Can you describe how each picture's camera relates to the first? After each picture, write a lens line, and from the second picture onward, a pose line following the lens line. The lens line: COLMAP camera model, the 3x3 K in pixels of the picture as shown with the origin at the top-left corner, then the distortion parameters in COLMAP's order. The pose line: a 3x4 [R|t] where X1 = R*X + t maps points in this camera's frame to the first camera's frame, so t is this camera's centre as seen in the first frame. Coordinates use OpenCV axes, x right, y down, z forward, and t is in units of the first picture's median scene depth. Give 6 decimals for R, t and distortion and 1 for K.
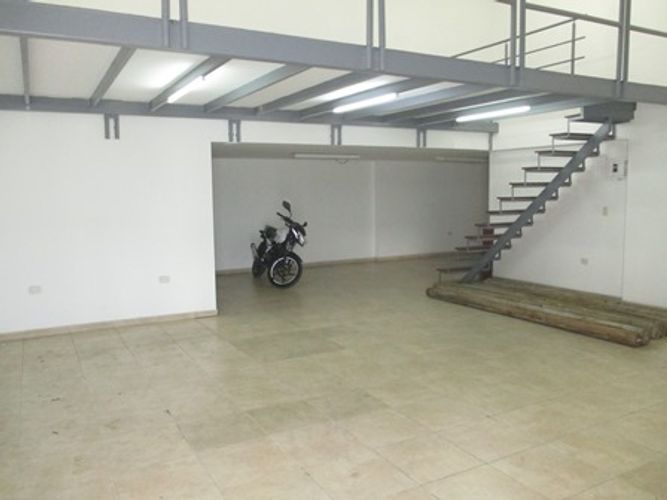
lens RADIAL K [[550.0, 0, 333.1], [0, 550.0, 249.6], [0, 0, 1]] dist [-0.004894, 0.003445]
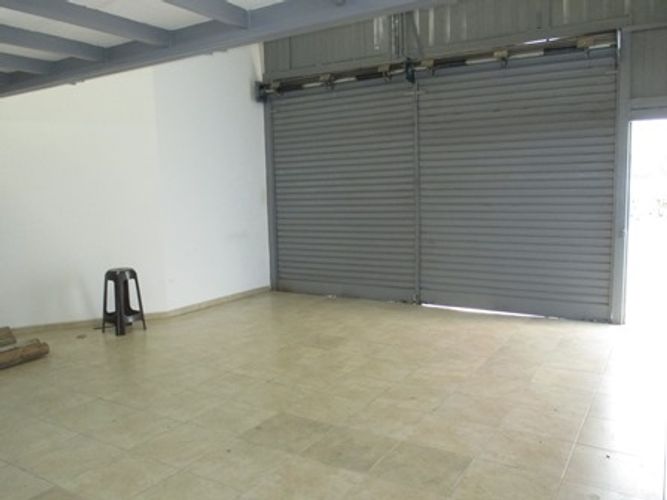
lens RADIAL K [[550.0, 0, 333.3], [0, 550.0, 249.7], [0, 0, 1]] dist [-0.004894, 0.003445]
pose [[-0.489763, -0.070918, 0.868966, -0.852128], [0.120026, 0.981712, 0.147768, -0.149587], [-0.863554, 0.176670, -0.472295, 1.453072]]
